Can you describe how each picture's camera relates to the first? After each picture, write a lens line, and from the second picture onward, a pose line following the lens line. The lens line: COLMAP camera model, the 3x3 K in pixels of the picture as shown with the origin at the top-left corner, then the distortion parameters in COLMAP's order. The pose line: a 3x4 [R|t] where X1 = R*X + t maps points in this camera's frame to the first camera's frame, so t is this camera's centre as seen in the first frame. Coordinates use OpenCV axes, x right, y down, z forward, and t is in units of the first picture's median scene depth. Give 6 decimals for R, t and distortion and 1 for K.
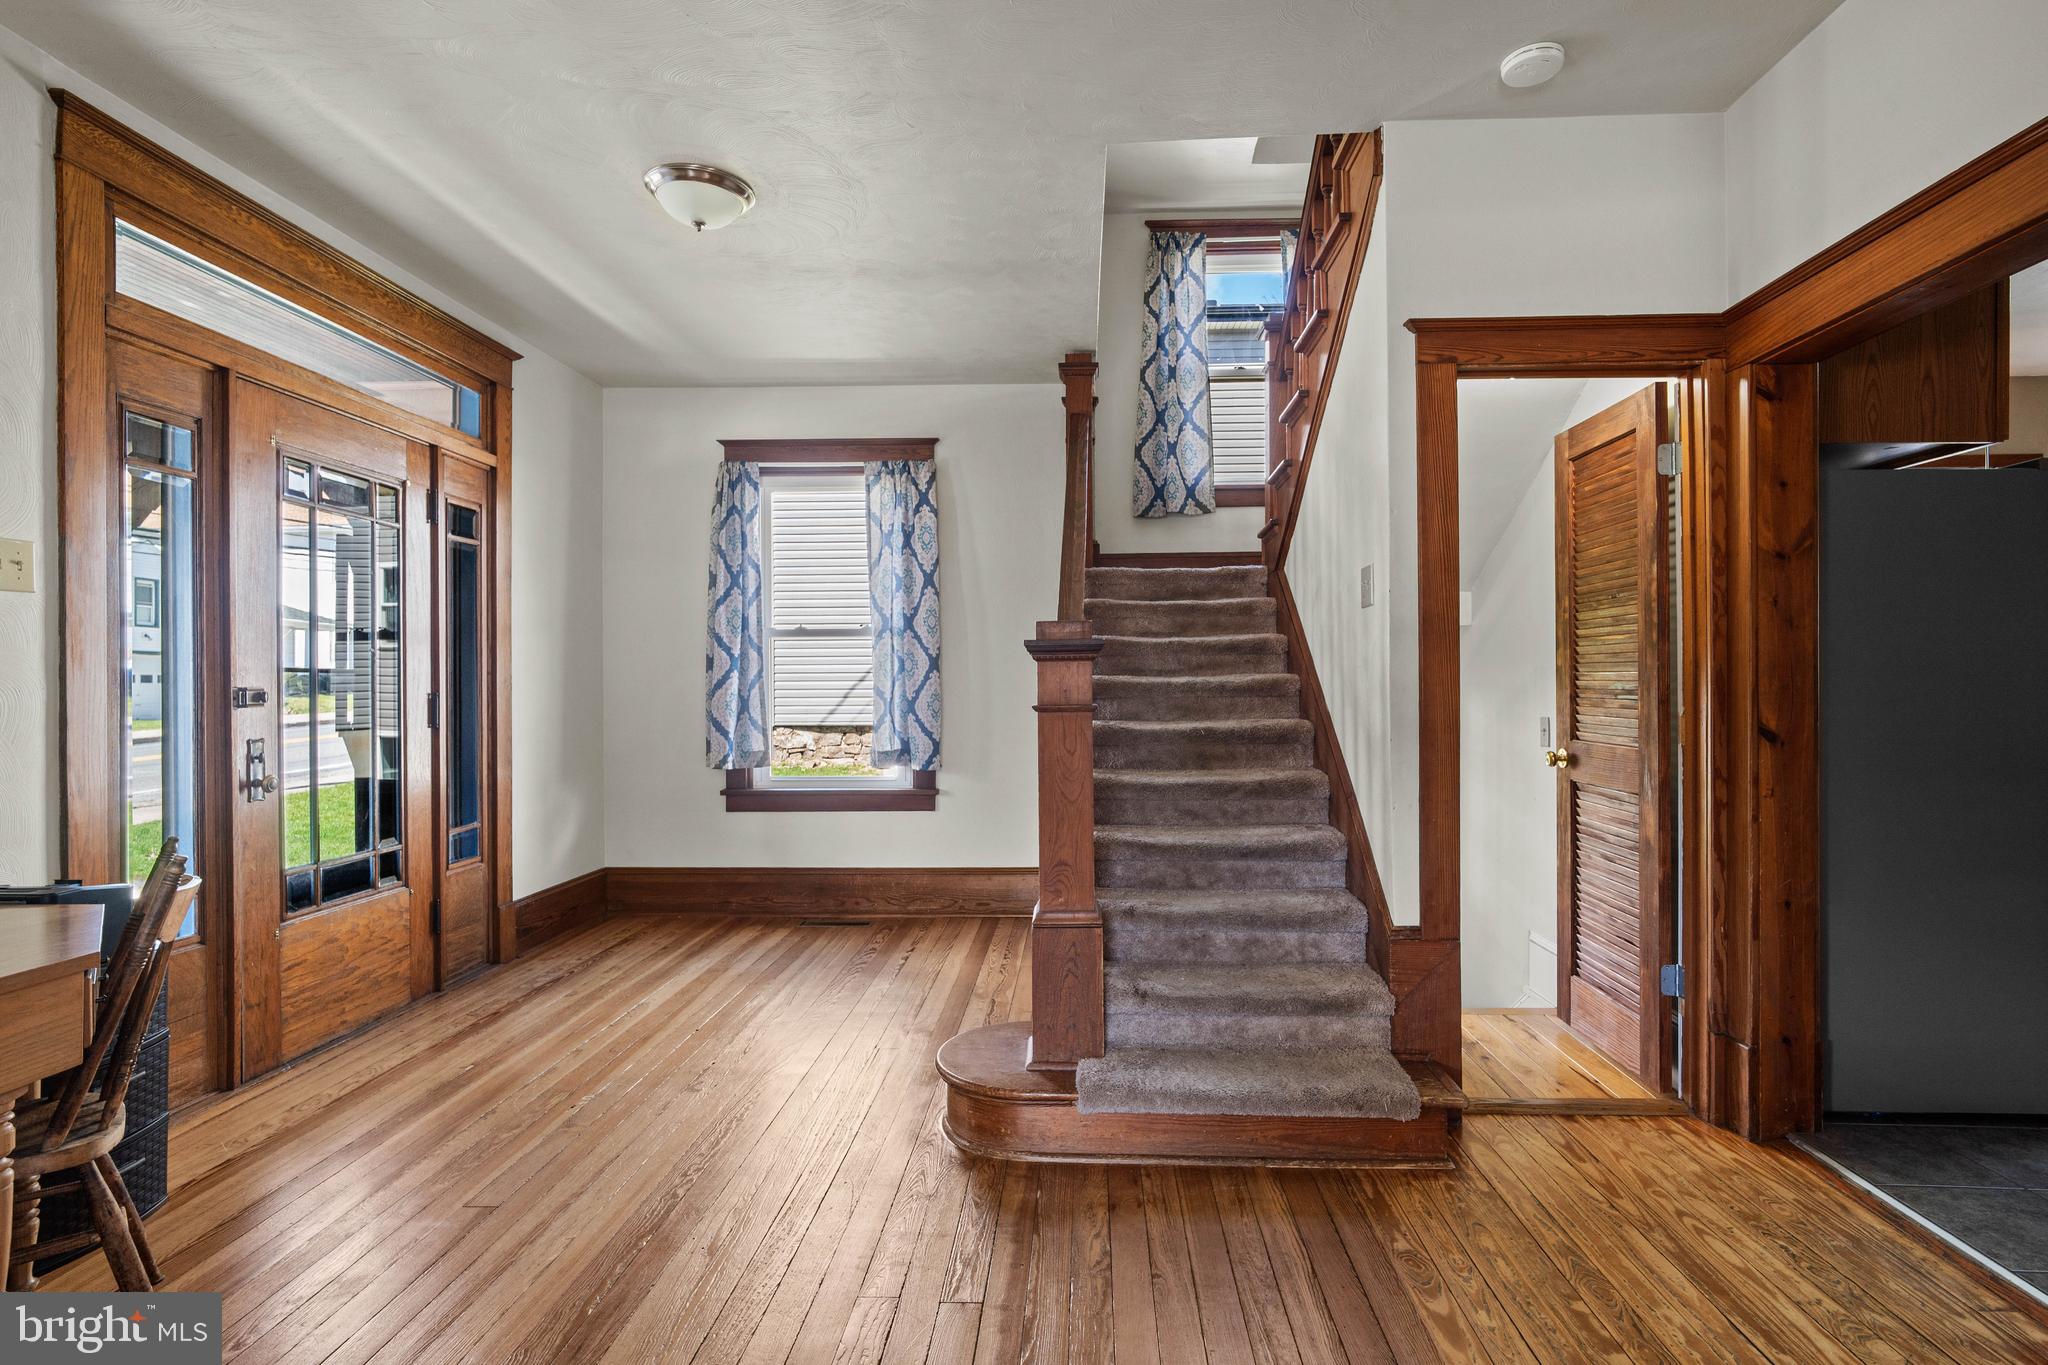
lens RADIAL K [[1009.1, 0, 1047.9], [0, 1009.1, 681.8], [0, 0, 1]] dist [-0.017094, -0.000316]
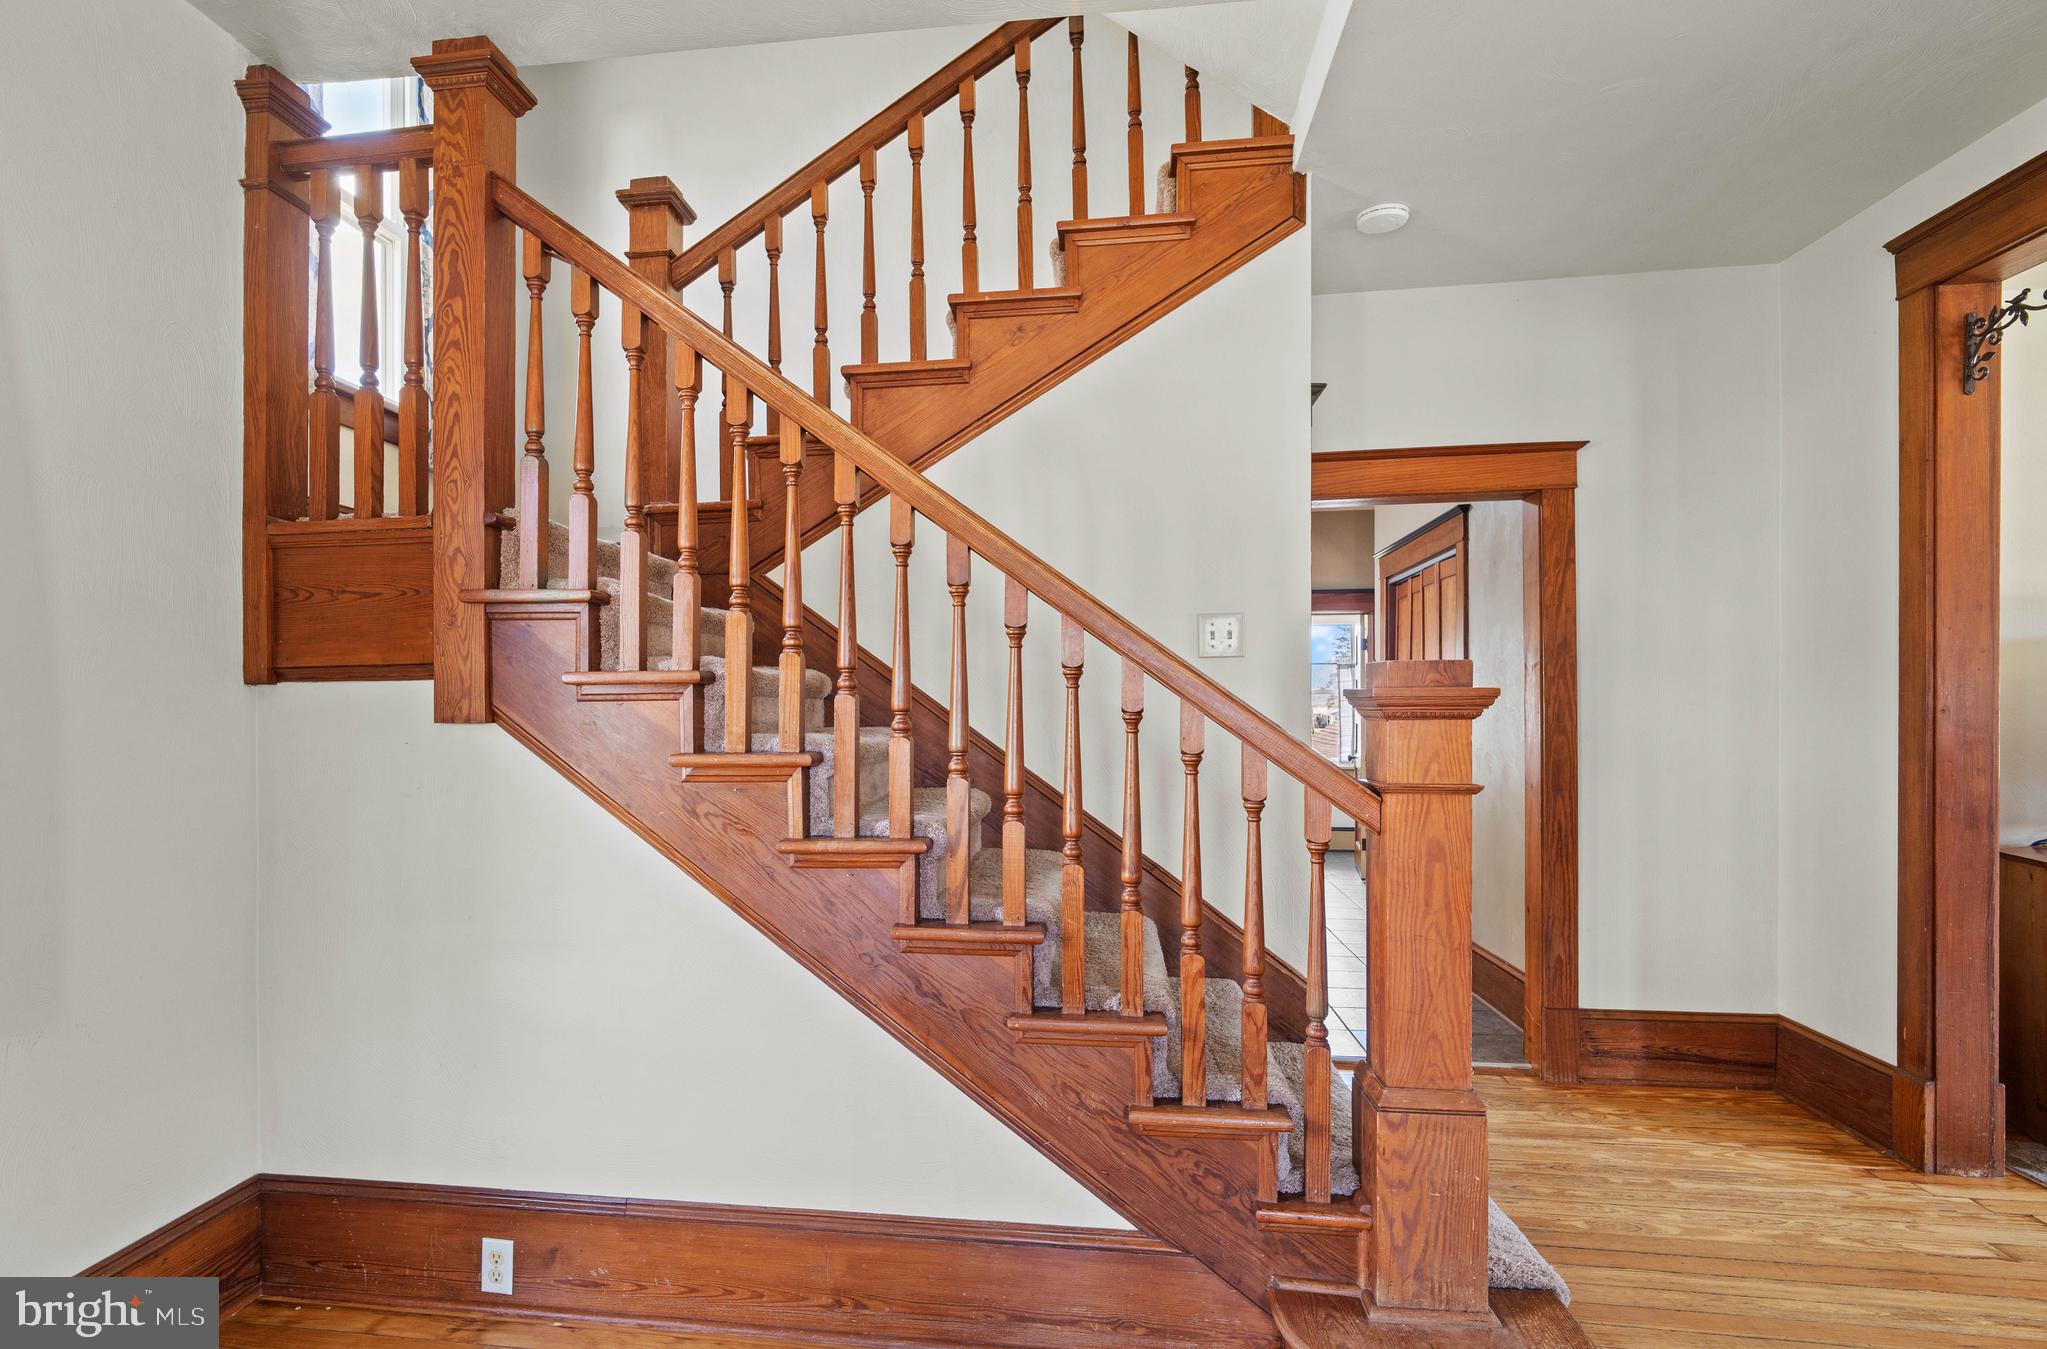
lens RADIAL K [[987.4, 0, 1025.0], [0, 987.4, 716.7], [0, 0, 1]] dist [-0.004493, -0.000291]
pose [[0.092648, 0.007341, 0.995672, -0.638429], [0.000648, 0.999972, -0.007433, -0.014492], [-0.995699, 0.001334, 0.092640, 1.158160]]
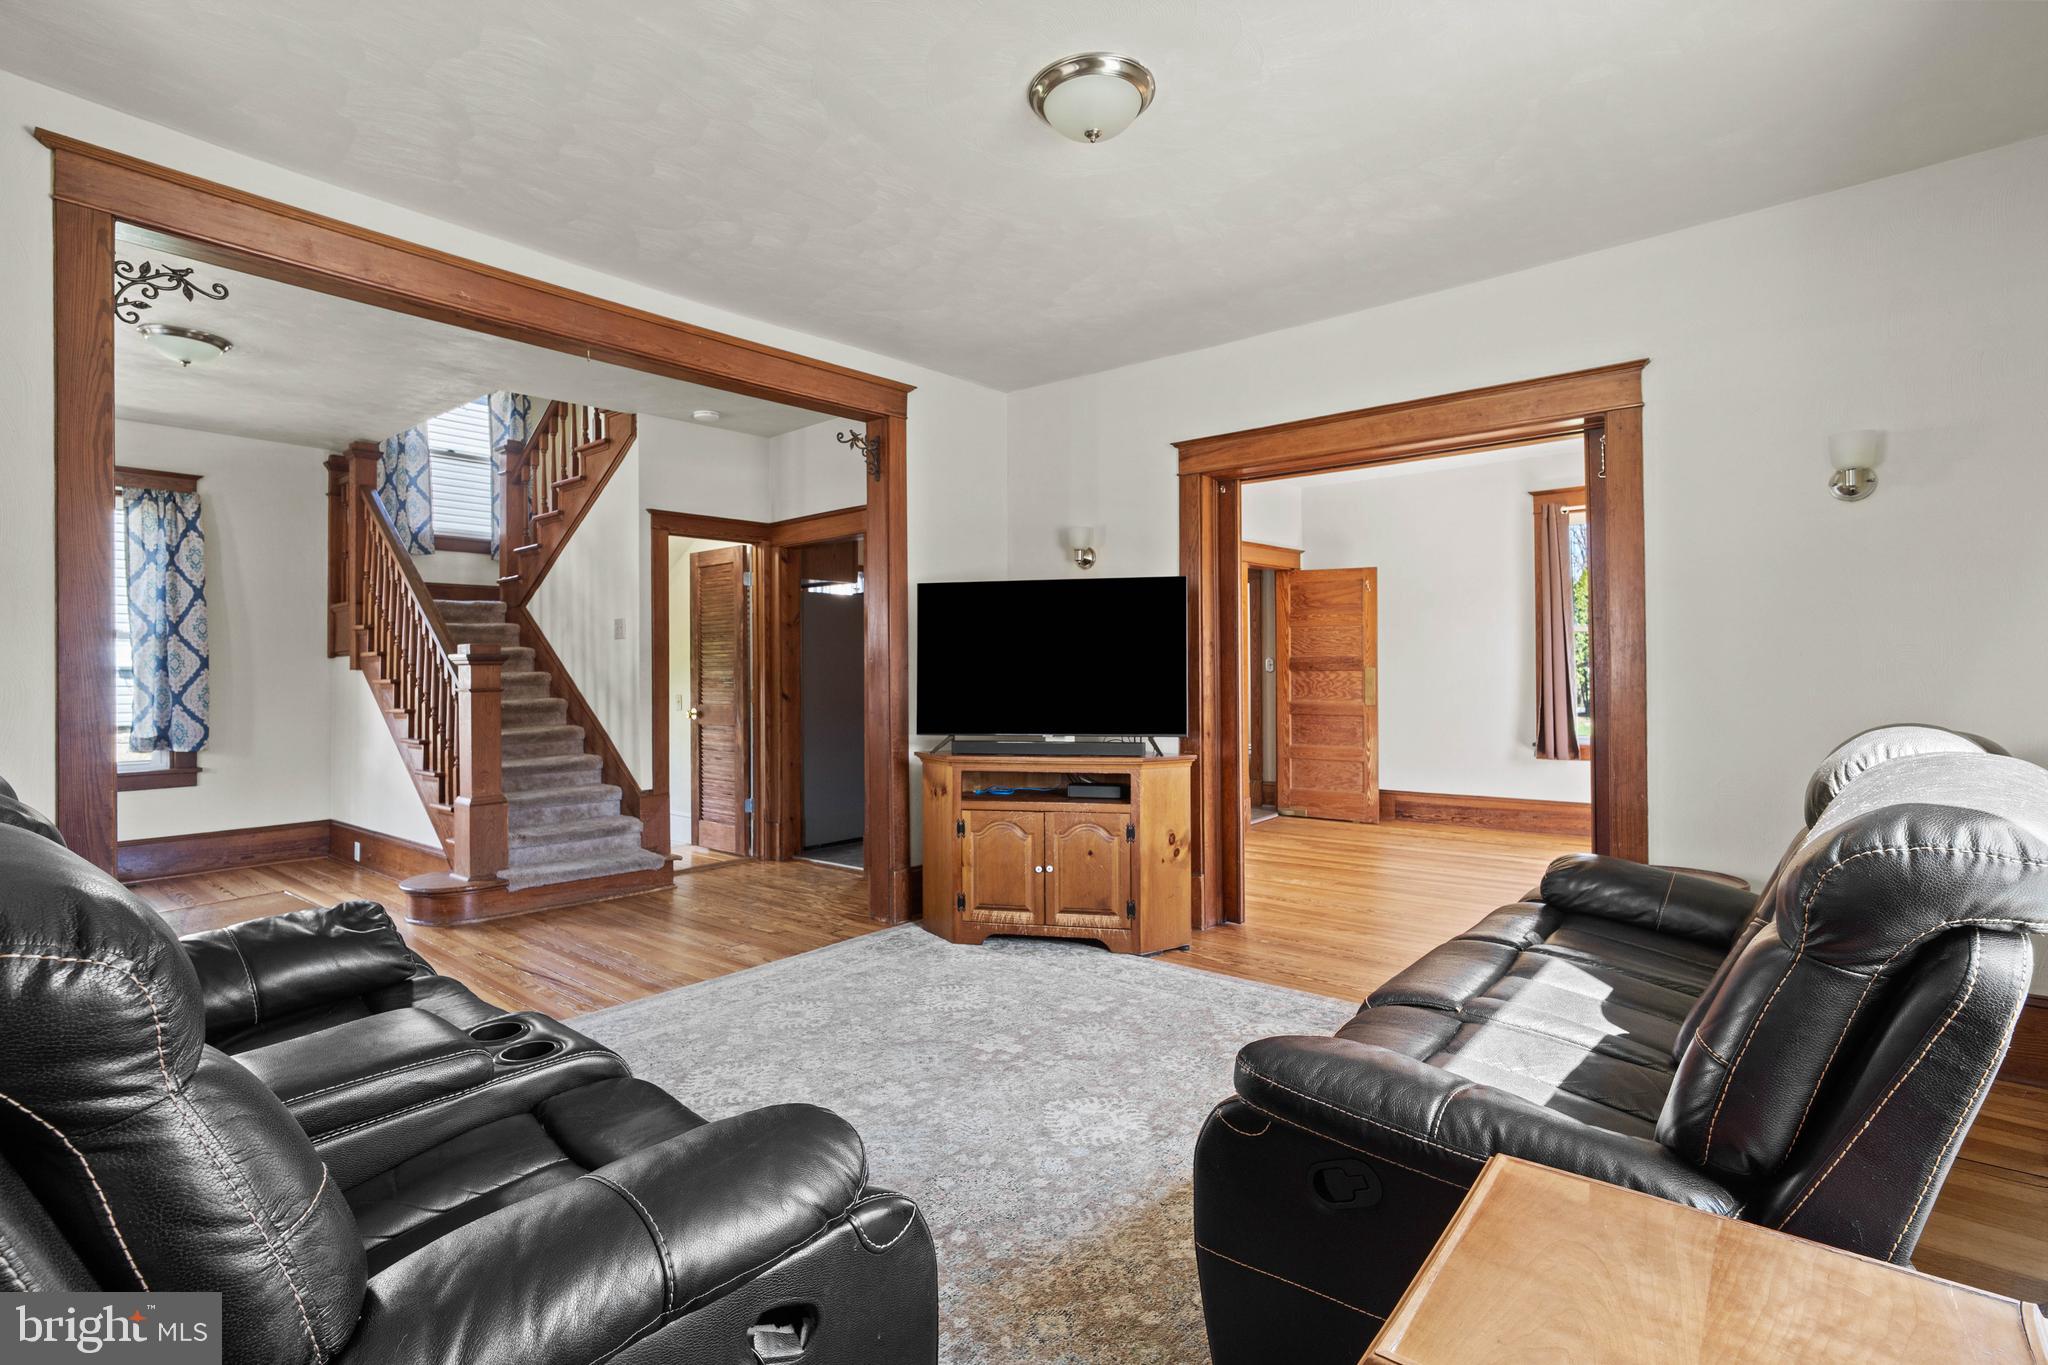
lens RADIAL K [[987.9, 0, 1013.5], [0, 987.9, 664.6], [0, 0, 1]] dist [-0.003070, -0.000373]
pose [[0.620416, 0.005586, 0.784253, -0.758848], [0.005314, 0.999922, -0.011326, 0.004042], [-0.784255, 0.011195, 0.620338, -0.862347]]
